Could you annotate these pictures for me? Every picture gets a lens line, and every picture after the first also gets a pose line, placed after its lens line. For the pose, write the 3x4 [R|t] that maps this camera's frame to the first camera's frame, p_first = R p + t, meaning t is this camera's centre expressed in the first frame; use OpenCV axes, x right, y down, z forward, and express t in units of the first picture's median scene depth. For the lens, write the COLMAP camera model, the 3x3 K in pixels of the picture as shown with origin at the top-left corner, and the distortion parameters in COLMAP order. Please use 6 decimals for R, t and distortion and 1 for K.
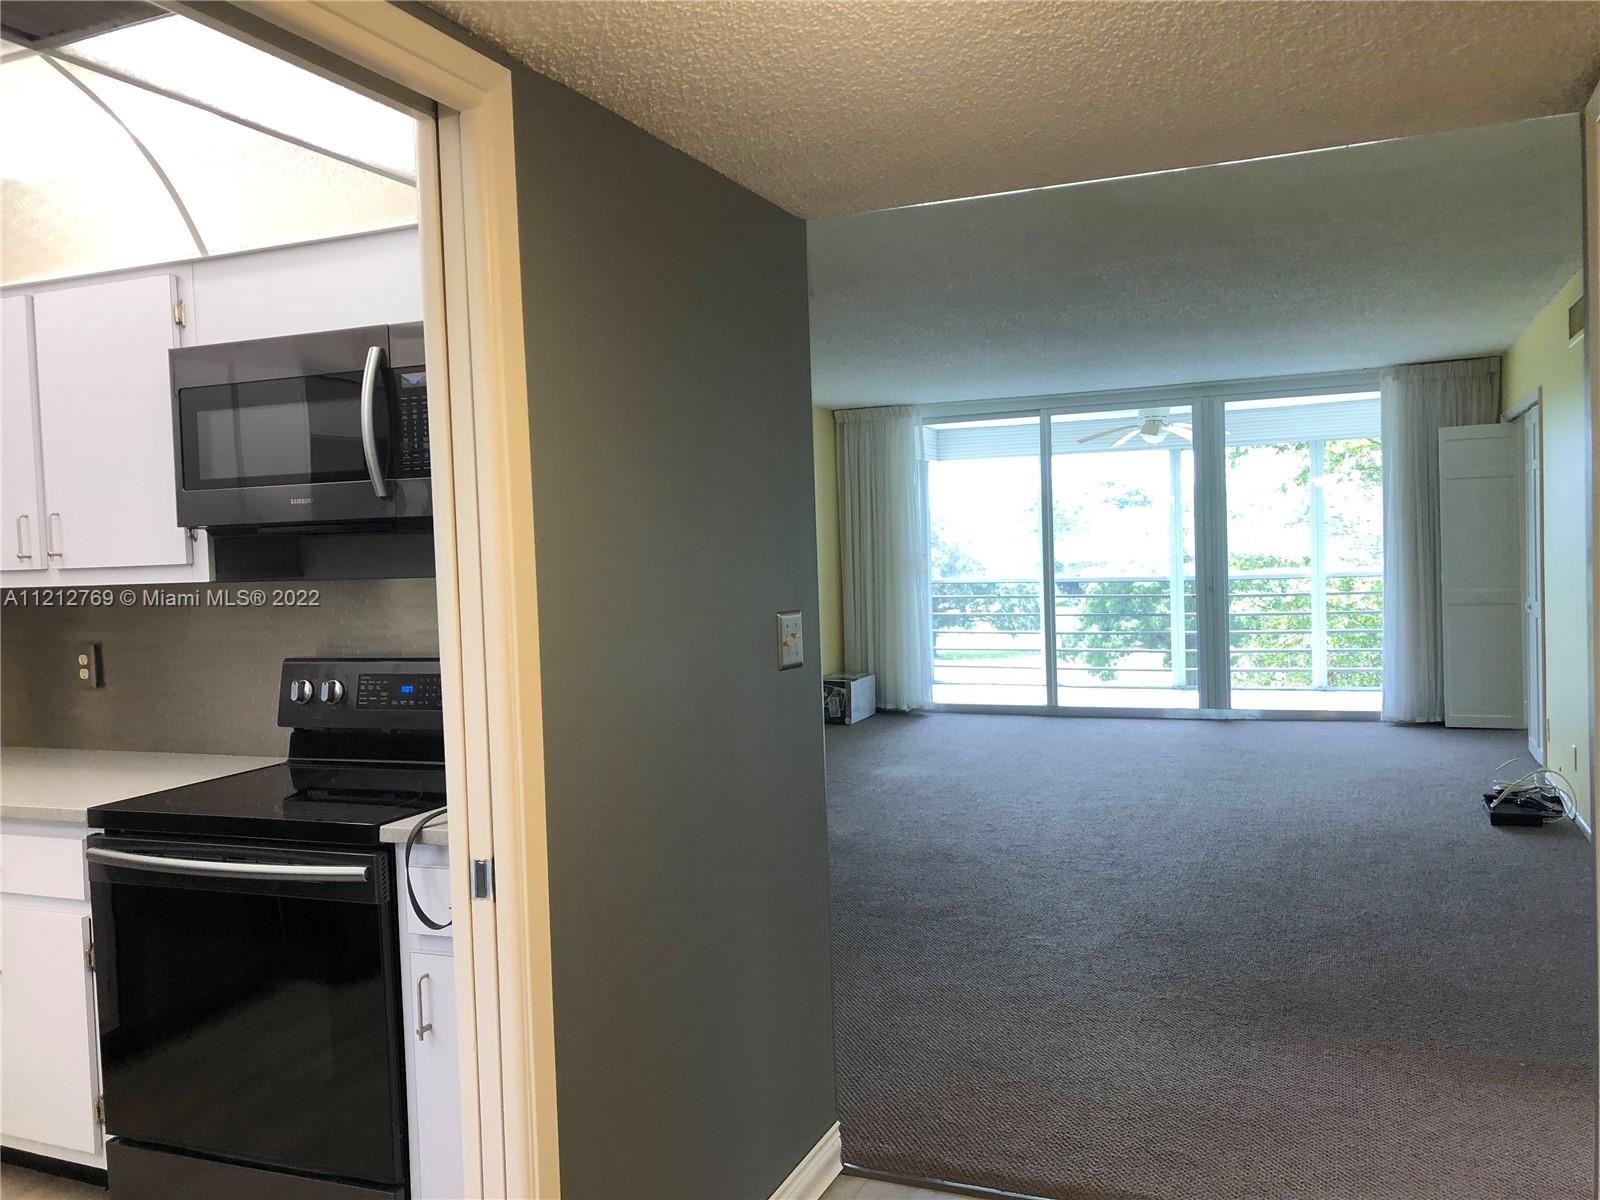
lens RADIAL K [[1282.1, 0, 800.0], [0, 1282.1, 600.0], [0, 0, 1]] dist [0.021899, -0.012407]
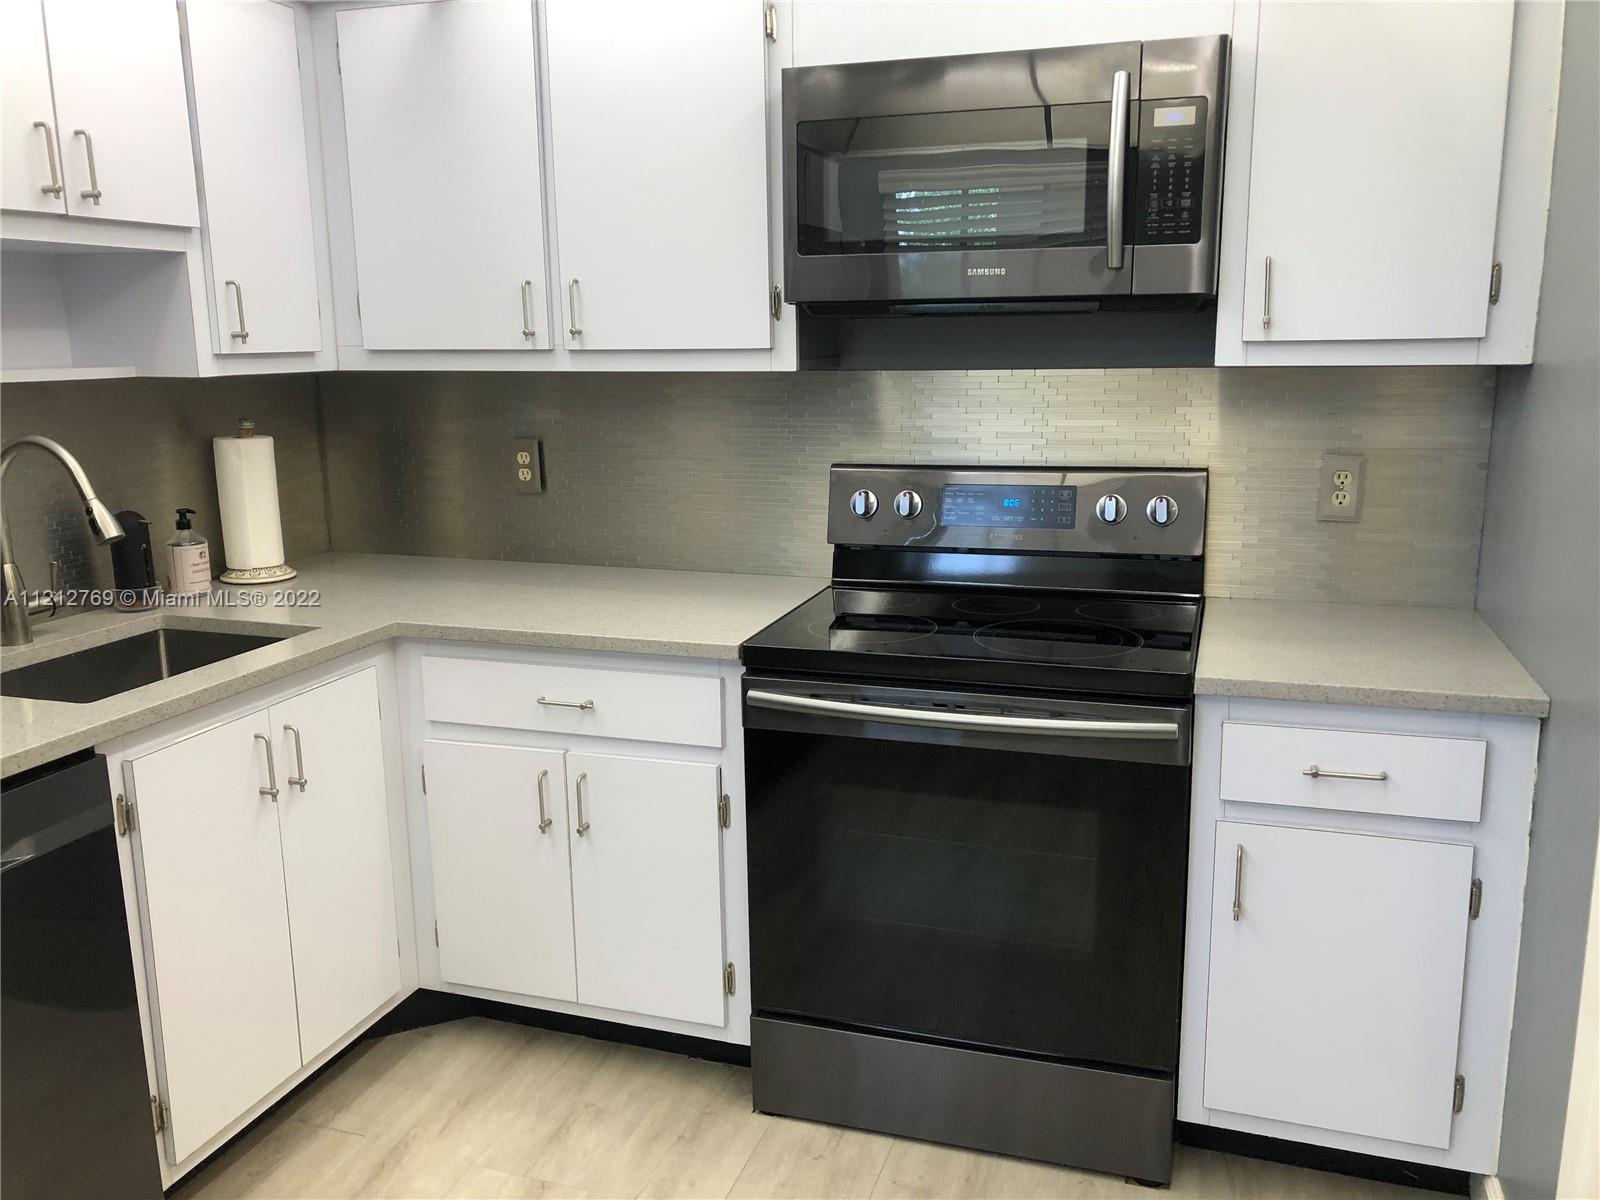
lens RADIAL K [[1282.1, 0, 800.0], [0, 1282.1, 600.0], [0, 0, 1]] dist [0.021899, -0.012407]
pose [[0.998089, 0.009523, 0.061062, -0.563726], [-0.019136, 0.987118, 0.158847, 0.000929], [-0.058763, -0.159712, 0.985413, 0.183028]]
